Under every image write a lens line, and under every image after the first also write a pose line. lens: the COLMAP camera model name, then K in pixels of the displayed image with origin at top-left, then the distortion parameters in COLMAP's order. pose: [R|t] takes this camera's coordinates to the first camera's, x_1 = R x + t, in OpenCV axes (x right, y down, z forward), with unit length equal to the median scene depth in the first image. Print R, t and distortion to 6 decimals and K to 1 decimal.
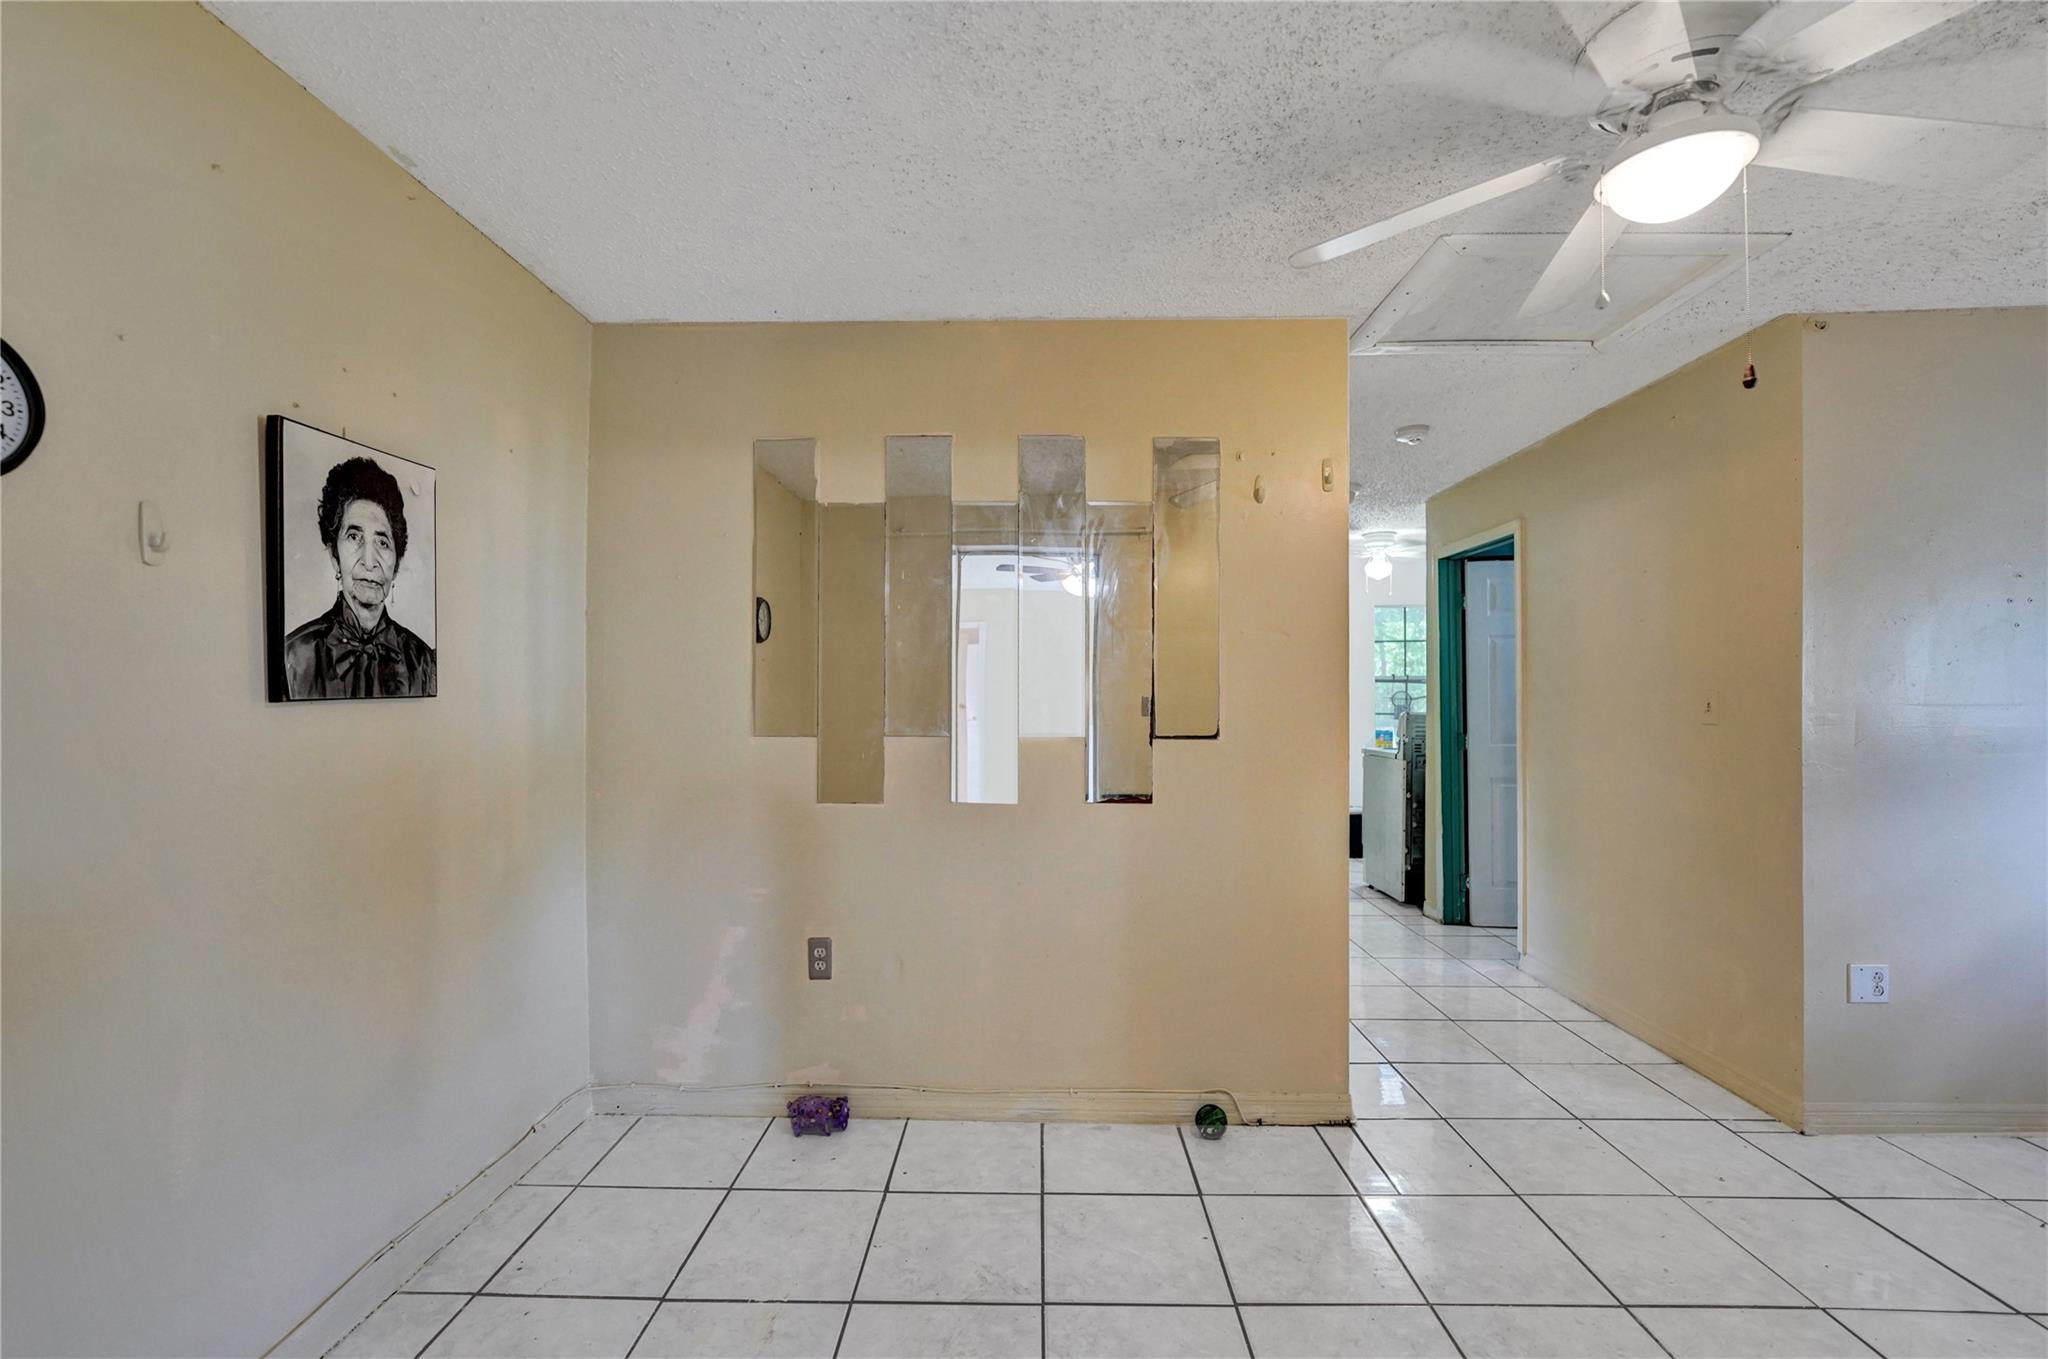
lens RADIAL K [[844.3, 0, 1018.5], [0, 844.3, 688.4], [0, 0, 1]] dist [-0.003427, 0.000171]
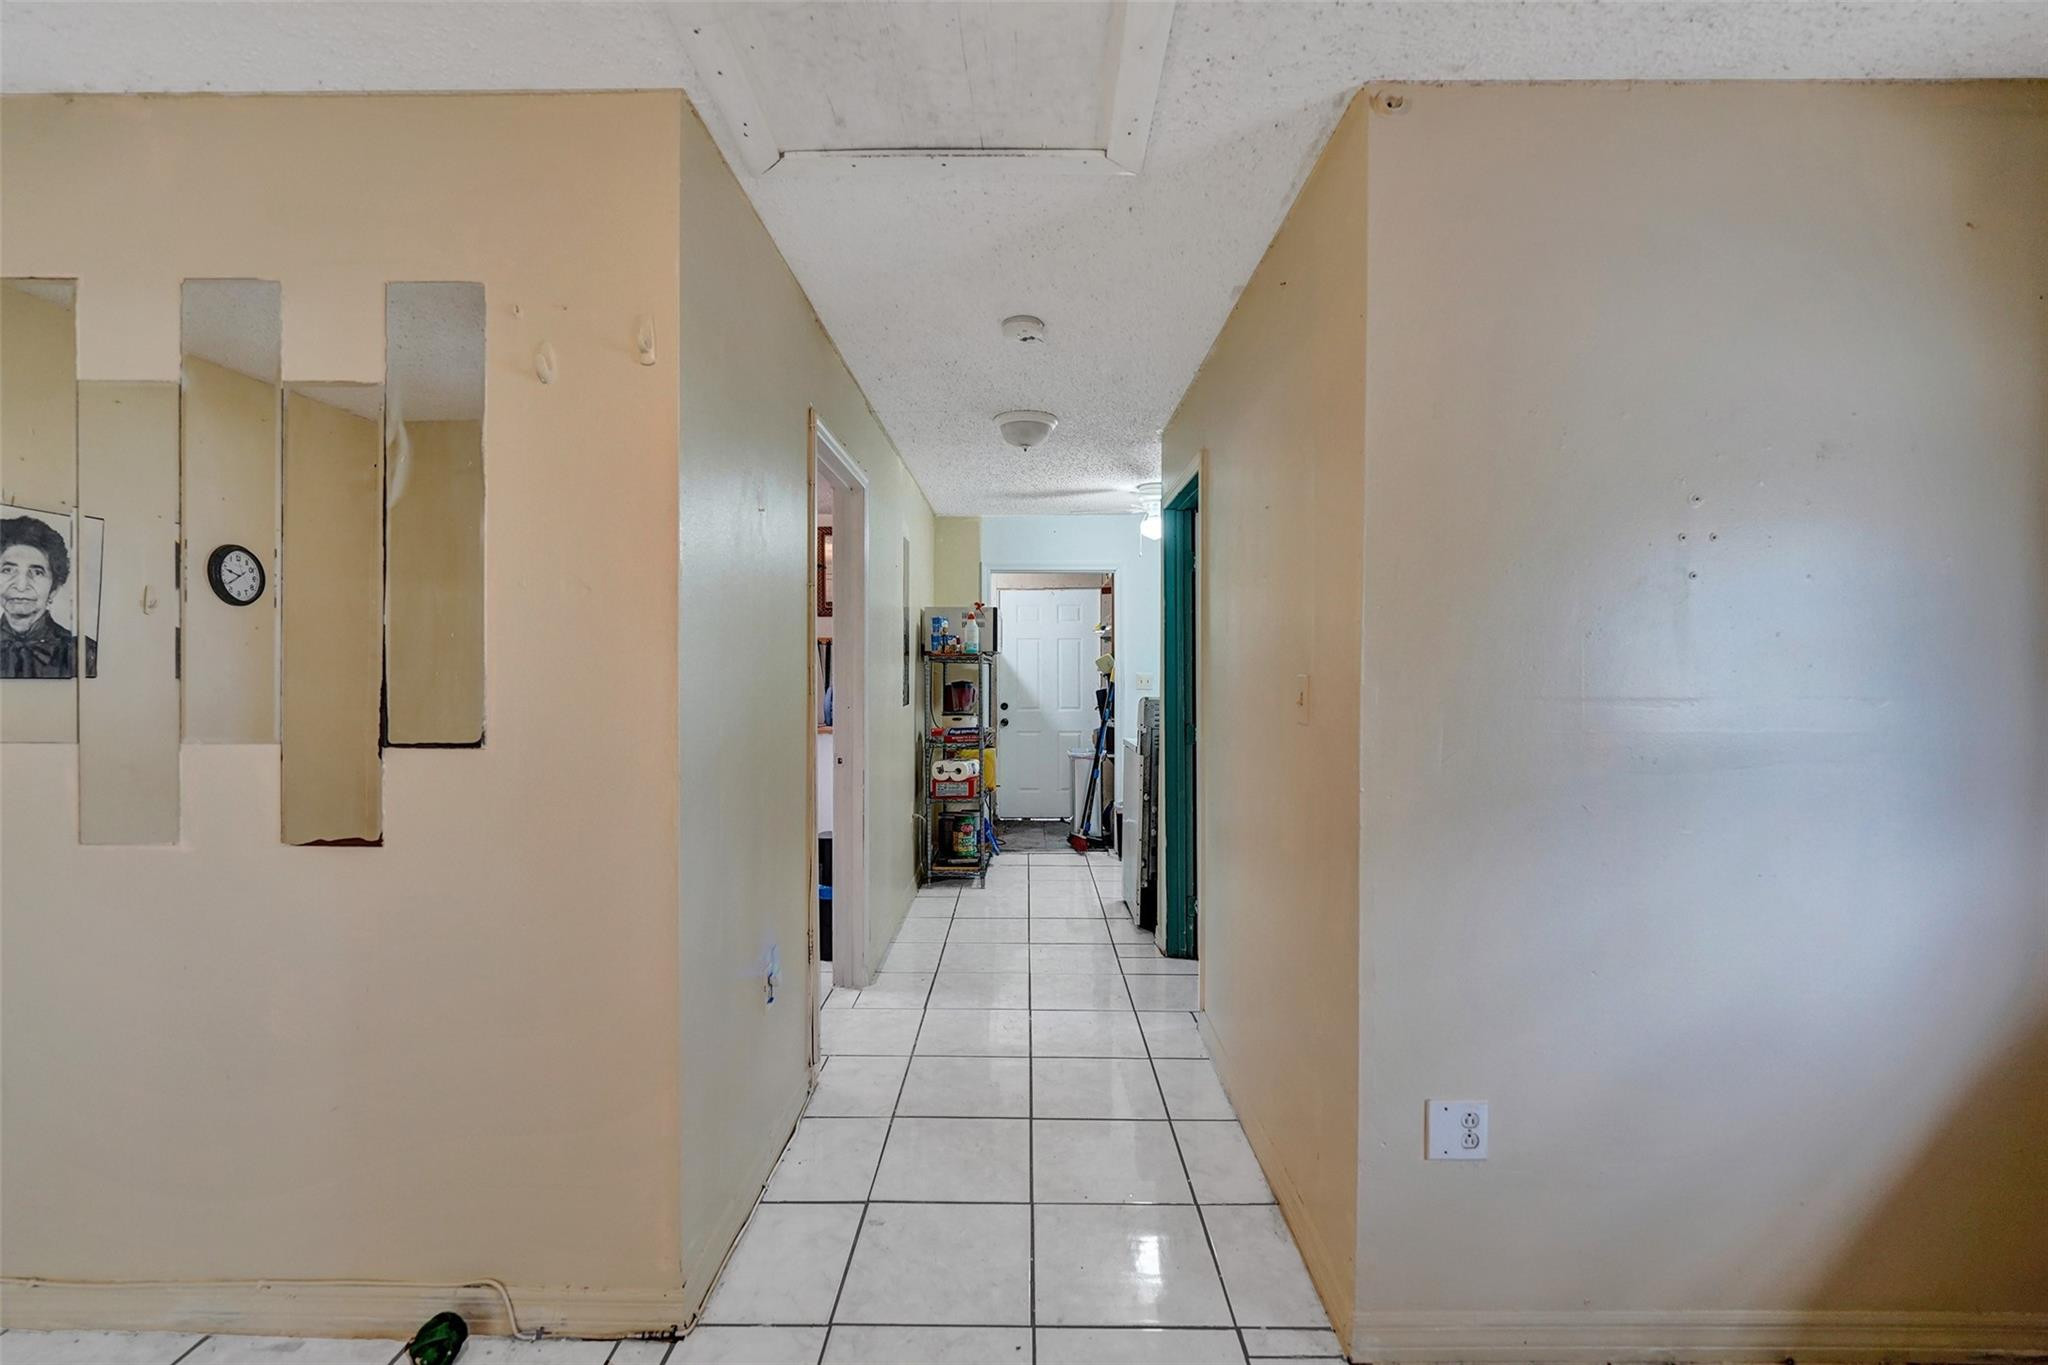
lens RADIAL K [[841.1, 0, 1016.9], [0, 841.1, 677.6], [0, 0, 1]] dist [0.000797, 0.000211]
pose [[0.999947, 0.004107, 0.009461, 0.642537], [-0.004257, 0.999865, 0.015863, -0.006551], [-0.009394, -0.015902, 0.999829, 0.348425]]
